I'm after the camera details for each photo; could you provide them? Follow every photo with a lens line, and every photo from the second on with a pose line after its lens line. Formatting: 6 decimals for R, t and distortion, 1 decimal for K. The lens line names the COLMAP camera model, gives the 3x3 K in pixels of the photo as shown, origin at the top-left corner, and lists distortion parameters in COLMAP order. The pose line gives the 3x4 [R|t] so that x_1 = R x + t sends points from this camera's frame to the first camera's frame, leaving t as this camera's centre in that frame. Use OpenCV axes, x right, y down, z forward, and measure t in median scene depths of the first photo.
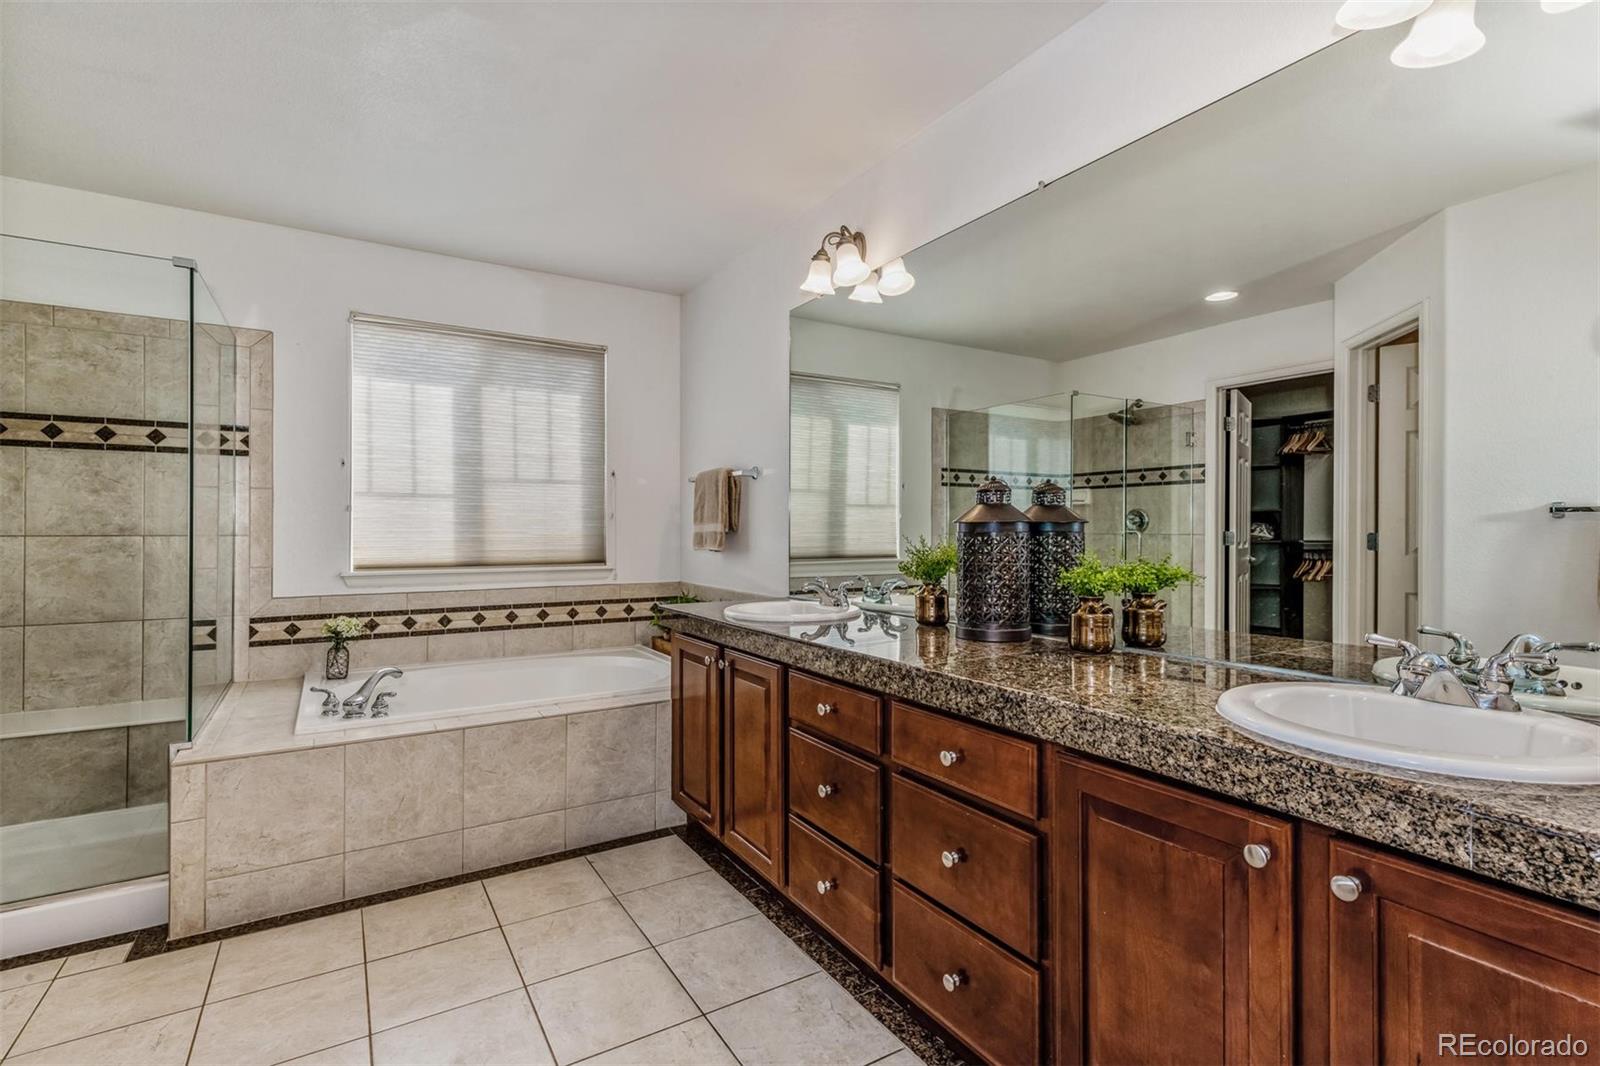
lens RADIAL K [[748.4, 0, 800.3], [0, 748.4, 528.6], [0, 0, 1]] dist [0.017787, 0.000607]
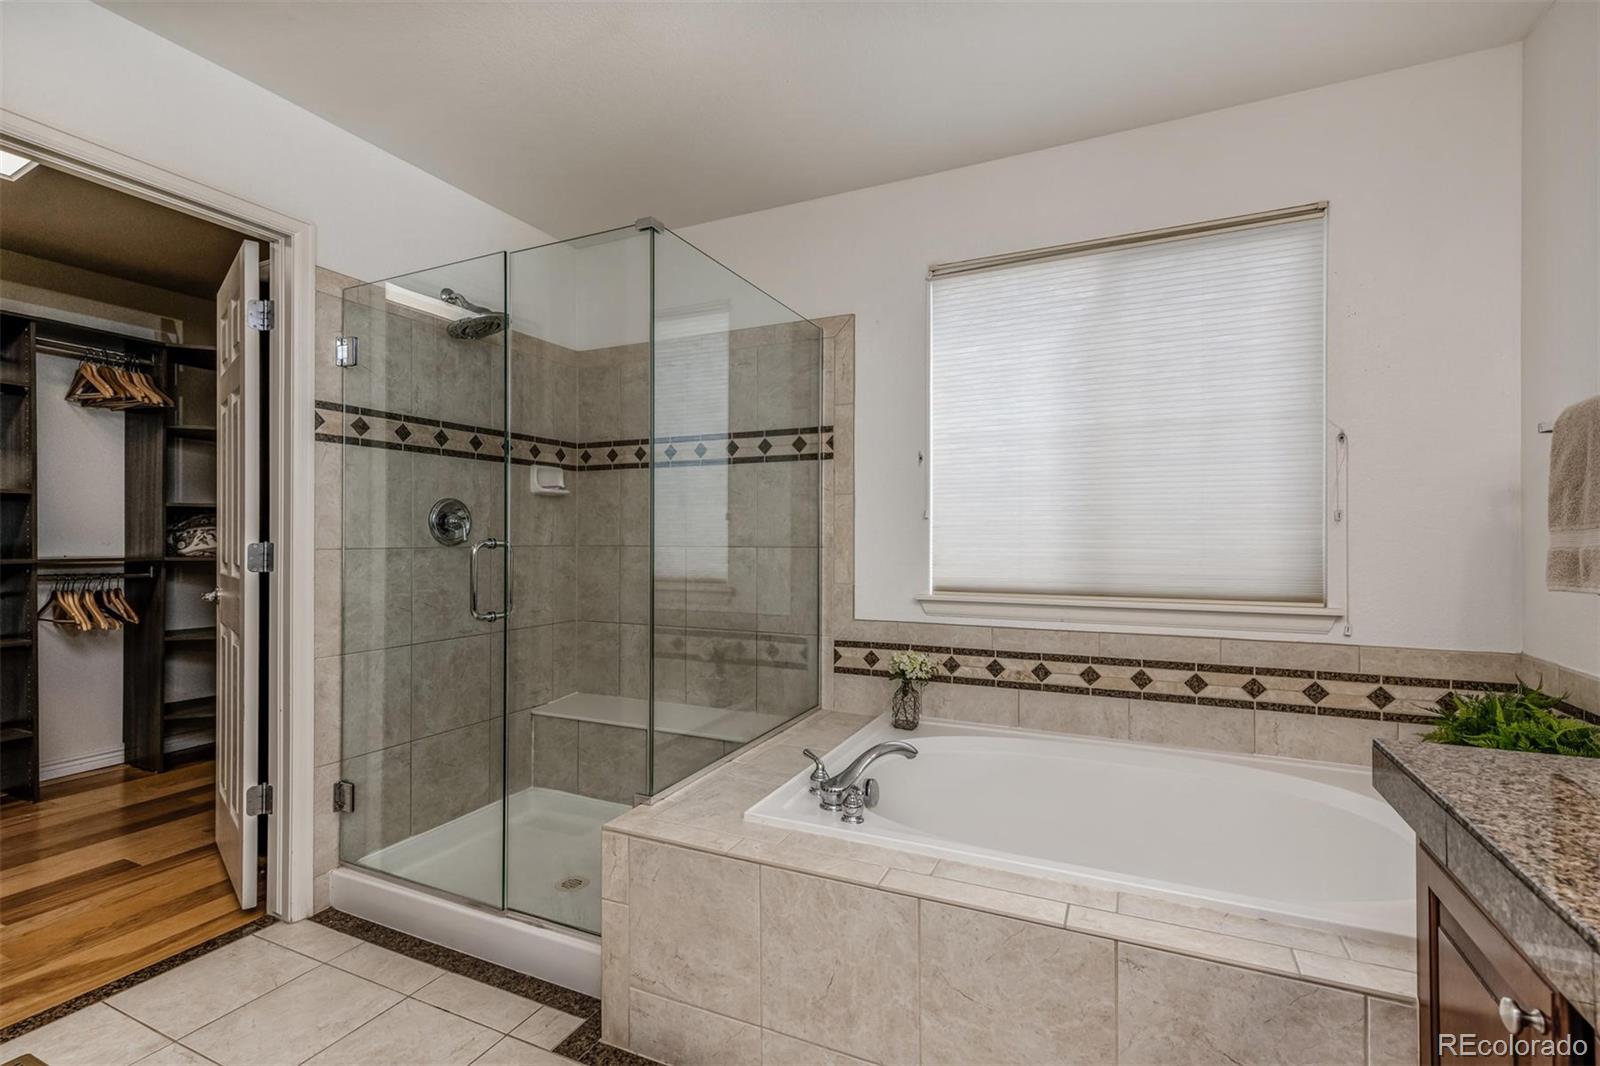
lens RADIAL K [[724.9, 0, 804.6], [0, 724.9, 529.8], [0, 0, 1]] dist [0.009215, -0.001598]
pose [[0.542394, -0.009306, -0.840073, -0.026005], [0.001419, 0.999947, -0.010161, -0.002732], [0.840123, 0.004320, 0.542379, 0.472598]]
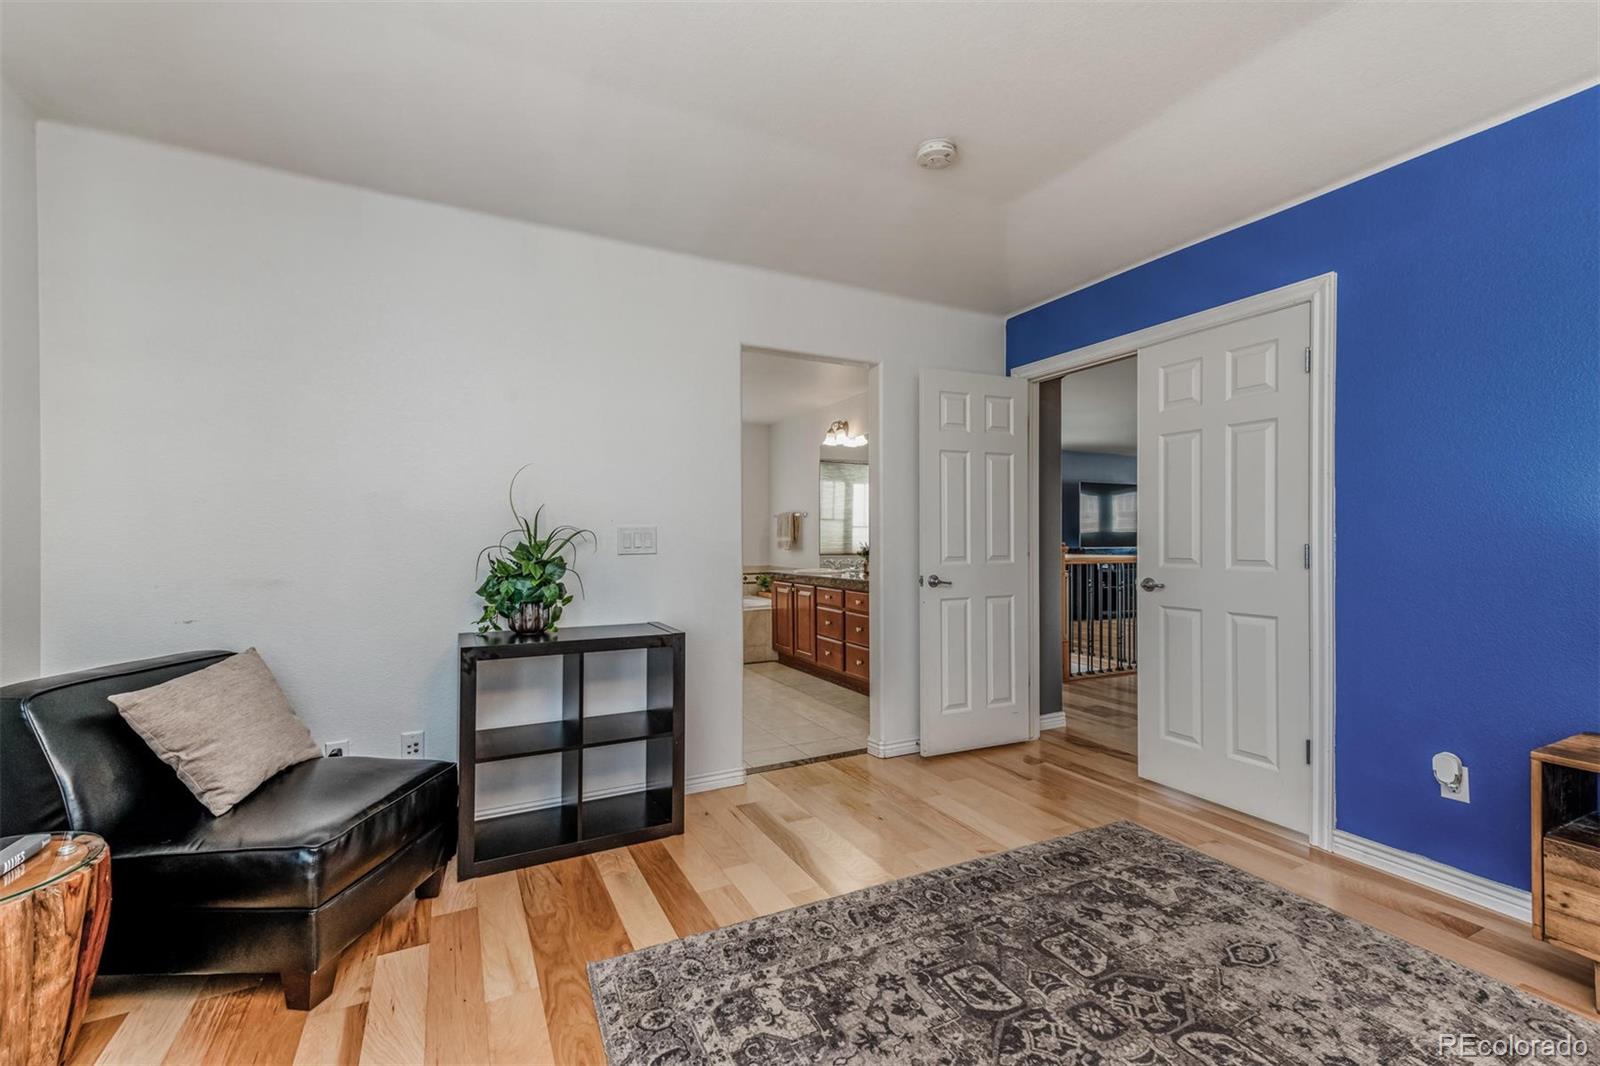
lens RADIAL K [[724.9, 0, 801.7], [0, 724.9, 535.9], [0, 0, 1]] dist [0.009215, -0.001598]
pose [[0.997709, -0.005633, -0.067422, 0.073337], [0.005615, 0.999984, -0.000454, -0.010176], [0.067423, 0.000074, 0.997724, -1.153902]]
